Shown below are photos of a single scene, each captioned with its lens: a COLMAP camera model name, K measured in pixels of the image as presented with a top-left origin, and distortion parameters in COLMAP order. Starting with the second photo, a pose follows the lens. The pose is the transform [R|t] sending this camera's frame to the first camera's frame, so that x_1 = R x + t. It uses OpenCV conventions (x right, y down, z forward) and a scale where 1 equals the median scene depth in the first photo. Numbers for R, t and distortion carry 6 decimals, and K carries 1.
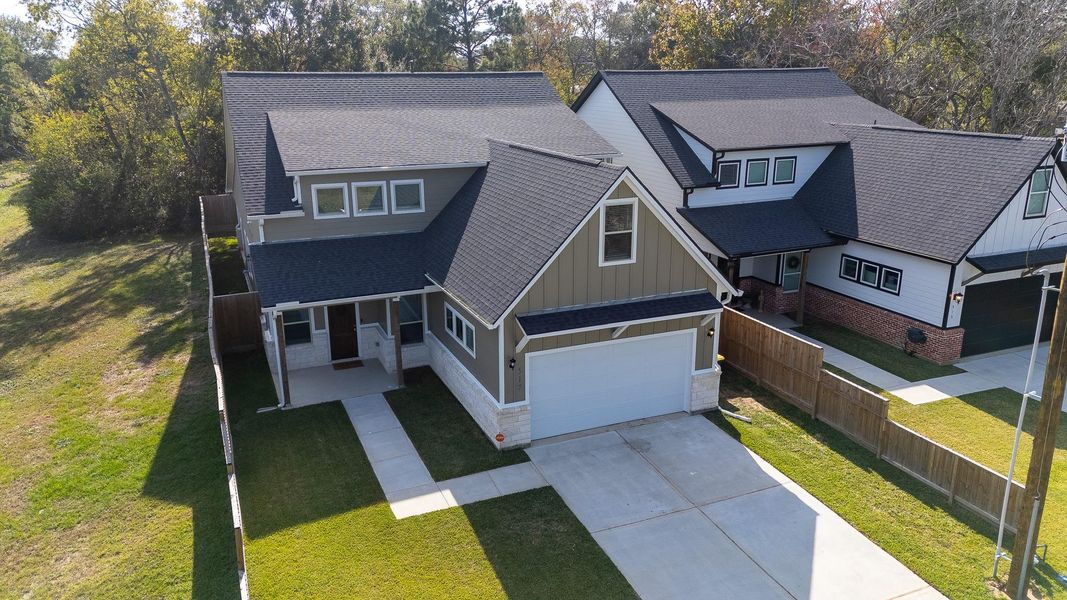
lens RADIAL K [[768.7, 0, 535.4], [0, 768.7, 301.8], [0, 0, 1]] dist [0.047778, -0.026904]
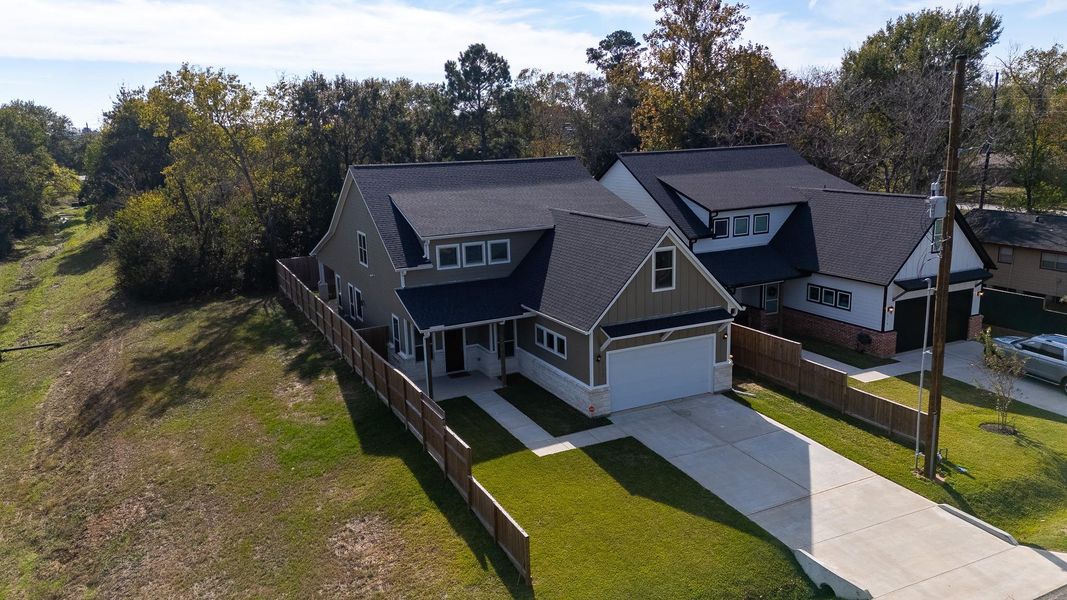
lens RADIAL K [[768.7, 0, 532.9], [0, 768.7, 296.6], [0, 0, 1]] dist [0.047778, -0.026904]
pose [[0.998394, -0.036078, 0.043673, -0.174326], [0.039377, 0.996239, -0.077189, 0.055994], [-0.040724, 0.078785, 0.996060, -0.395521]]
